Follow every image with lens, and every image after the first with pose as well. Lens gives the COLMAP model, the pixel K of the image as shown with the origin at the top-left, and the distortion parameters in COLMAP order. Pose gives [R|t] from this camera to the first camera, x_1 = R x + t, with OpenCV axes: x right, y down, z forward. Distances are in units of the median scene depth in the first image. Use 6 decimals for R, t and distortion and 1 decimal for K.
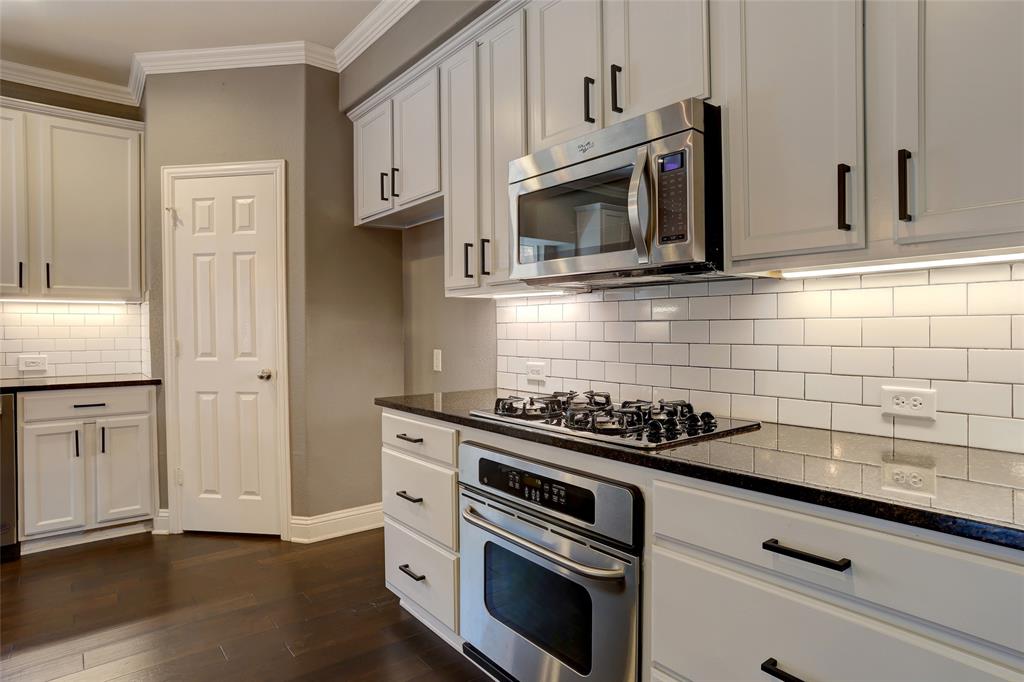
lens RADIAL K [[583.2, 0, 504.5], [0, 583.2, 330.4], [0, 0, 1]] dist [-0.045805, 0.028491]
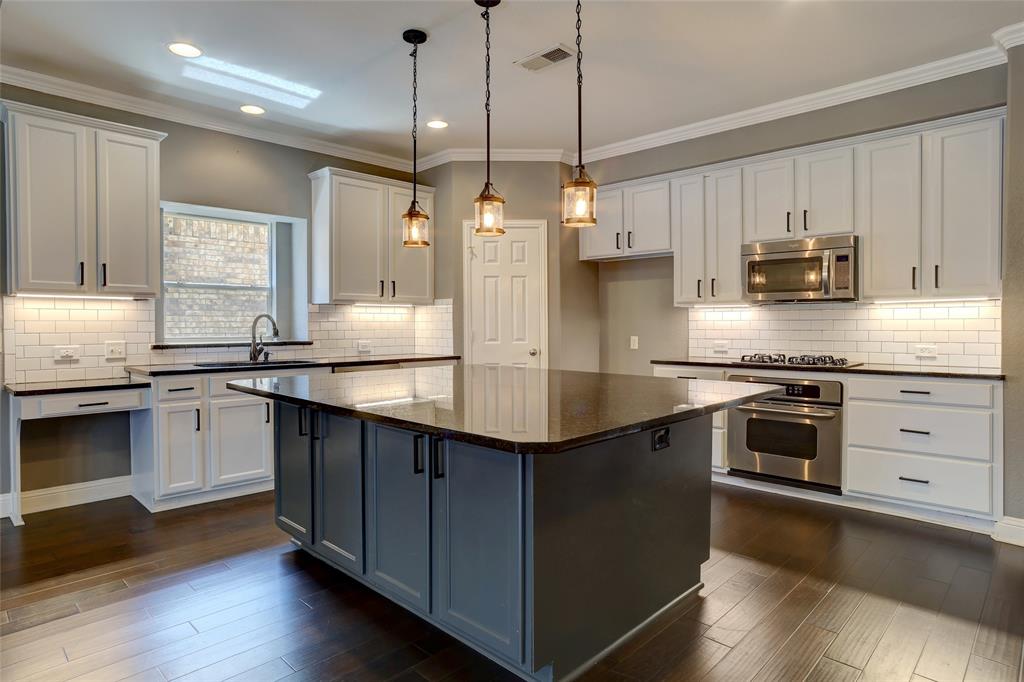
lens RADIAL K [[583.2, 0, 511.5], [0, 583.2, 332.3], [0, 0, 1]] dist [-0.045805, 0.028491]
pose [[0.990644, 0.000205, 0.136470, -0.696260], [-0.001449, 0.999958, 0.009016, 0.007103], [-0.136463, -0.009130, 0.990603, -0.610447]]
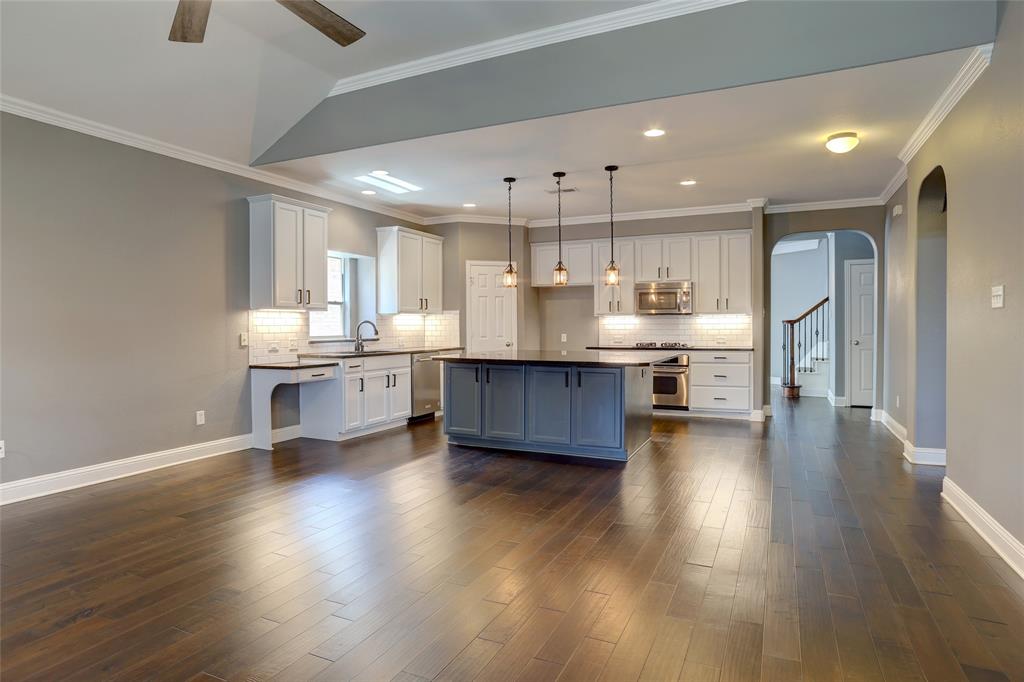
lens RADIAL K [[583.2, 0, 512.4], [0, 583.2, 333.8], [0, 0, 1]] dist [-0.045805, 0.028491]
pose [[0.888705, -0.006019, 0.458439, -1.592428], [0.002710, 0.999965, 0.007875, 0.009839], [-0.458471, -0.005756, 0.888691, -1.325794]]
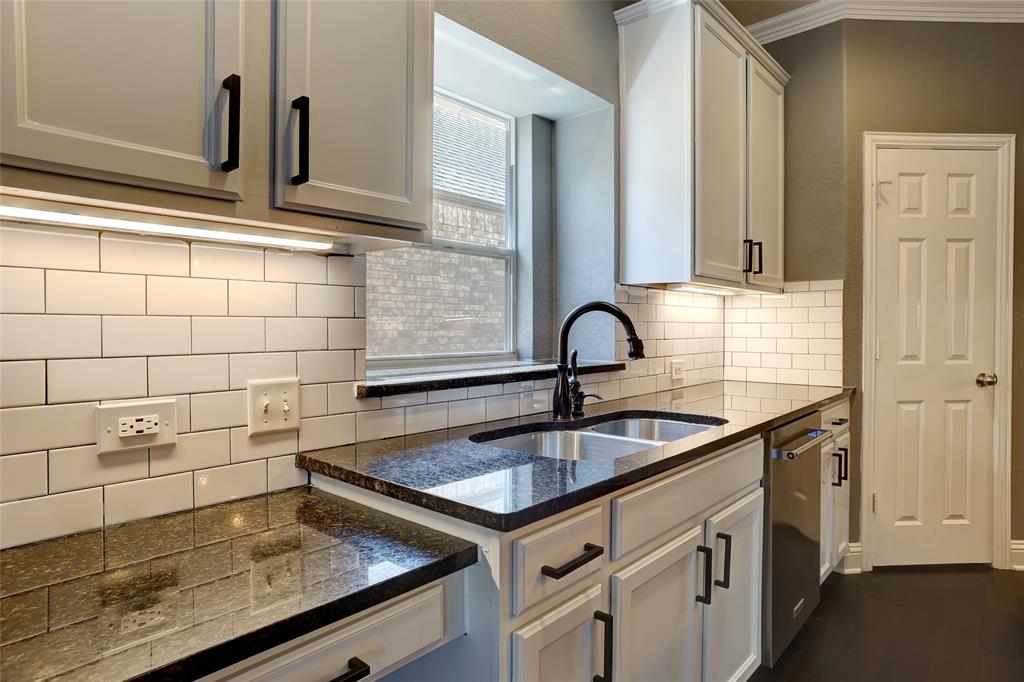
lens RADIAL K [[583.2, 0, 513.6], [0, 583.2, 333.8], [0, 0, 1]] dist [-0.045805, 0.028491]
pose [[0.982610, 0.003867, 0.185640, -1.271847], [-0.005385, 0.999956, 0.007674, 0.003494], [-0.185602, -0.008541, 0.982588, 0.283674]]
